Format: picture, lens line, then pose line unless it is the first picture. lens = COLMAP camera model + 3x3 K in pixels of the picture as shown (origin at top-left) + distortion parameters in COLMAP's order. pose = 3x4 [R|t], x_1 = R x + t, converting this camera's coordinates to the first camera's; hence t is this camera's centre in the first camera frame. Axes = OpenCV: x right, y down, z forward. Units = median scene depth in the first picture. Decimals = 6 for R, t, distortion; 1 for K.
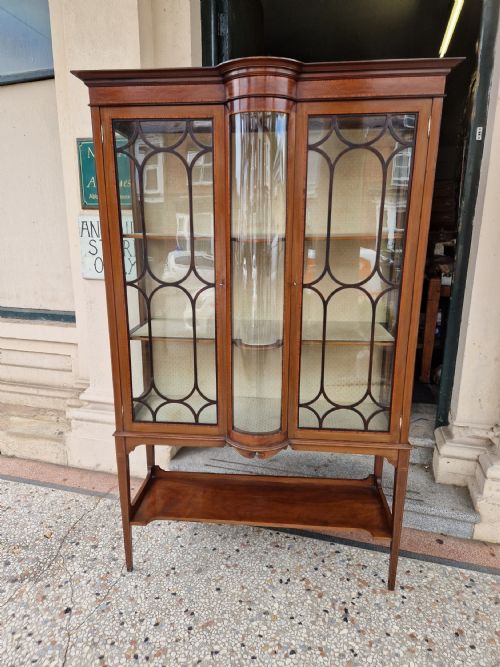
lens RADIAL K [[445.8, 0, 243.7], [0, 445.8, 333.5], [0, 0, 1]] dist [0.066037, -0.050264]
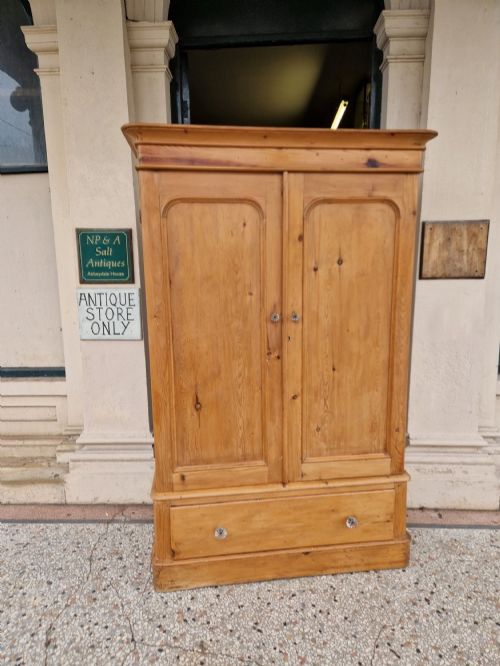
lens RADIAL K [[444.4, 0, 251.9], [0, 444.4, 336.5], [0, 0, 1]] dist [0.063342, -0.039995]
pose [[0.970106, -0.052275, 0.236985, -0.282749], [0.069758, 0.995379, -0.065990, -0.029174], [-0.232441, 0.080549, 0.969269, -0.379866]]
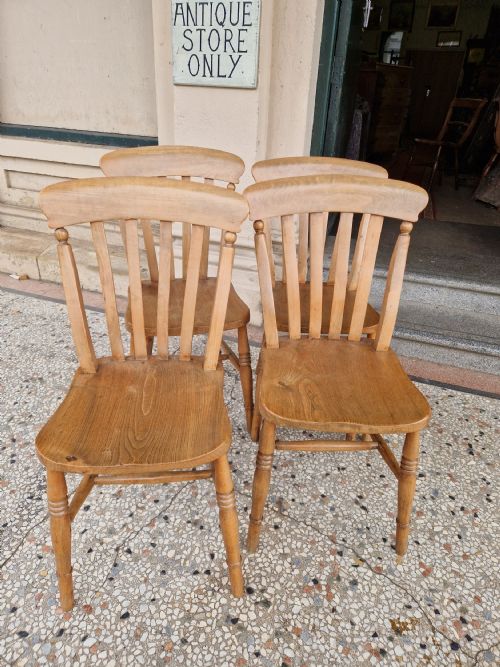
lens RADIAL K [[445.8, 0, 243.7], [0, 445.8, 333.5], [0, 0, 1]] dist [0.066037, -0.050264]
pose [[0.996778, 0.065513, -0.046281, -0.224073], [-0.051669, 0.965756, 0.254256, 0.154730], [0.061354, -0.251045, 0.966029, 0.094295]]
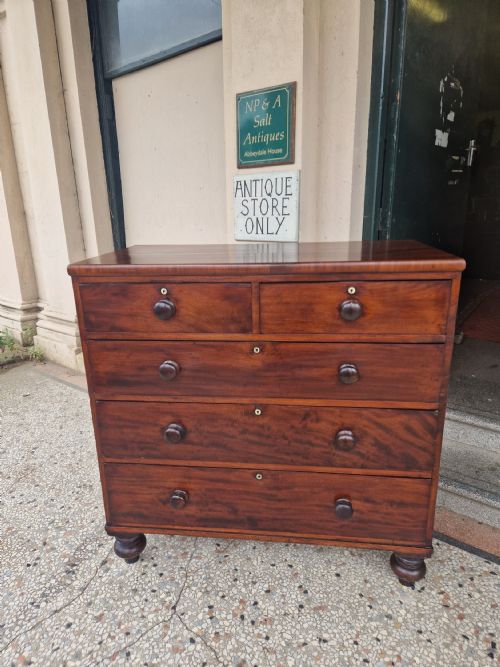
lens RADIAL K [[442.6, 0, 242.9], [0, 442.6, 336.1], [0, 0, 1]] dist [0.079688, -0.063685]
pose [[0.925981, 0.081522, -0.368665, 0.064859], [-0.061793, 0.995968, 0.065030, 0.038771], [0.372480, -0.037436, 0.927285, 0.106042]]
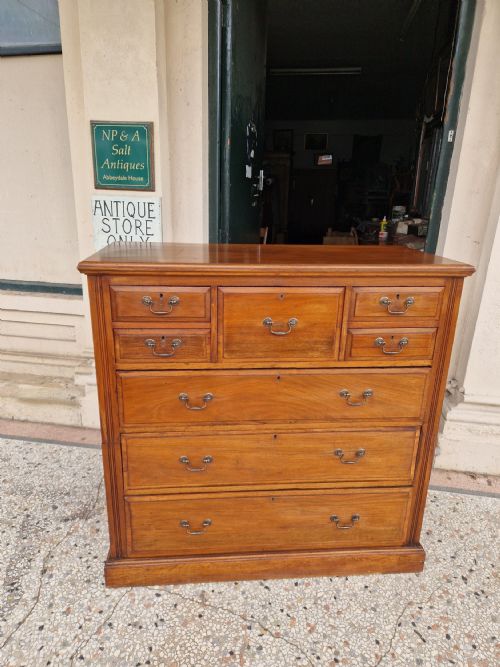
lens RADIAL K [[448.0, 0, 246.8], [0, 448.0, 340.4], [0, 0, 1]] dist [0.062836, -0.052750]
pose [[0.991894, -0.013278, 0.126376, -0.199905], [0.002405, 0.996309, 0.085806, -0.014819], [-0.127048, -0.084806, 0.988264, -0.181651]]
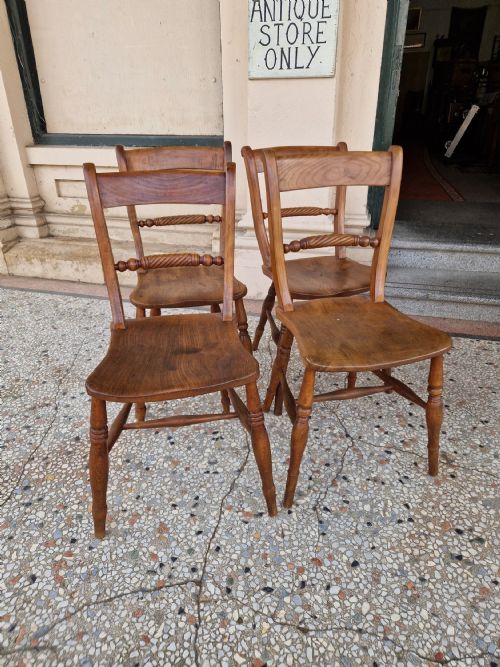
lens RADIAL K [[443.3, 0, 247.3], [0, 443.3, 331.1], [0, 0, 1]] dist [0.076056, -0.066110]
pose [[0.999747, -0.020810, 0.008550, -0.544891], [0.018308, 0.973390, 0.228421, 0.224722], [-0.013076, -0.228207, 0.973525, 0.041847]]
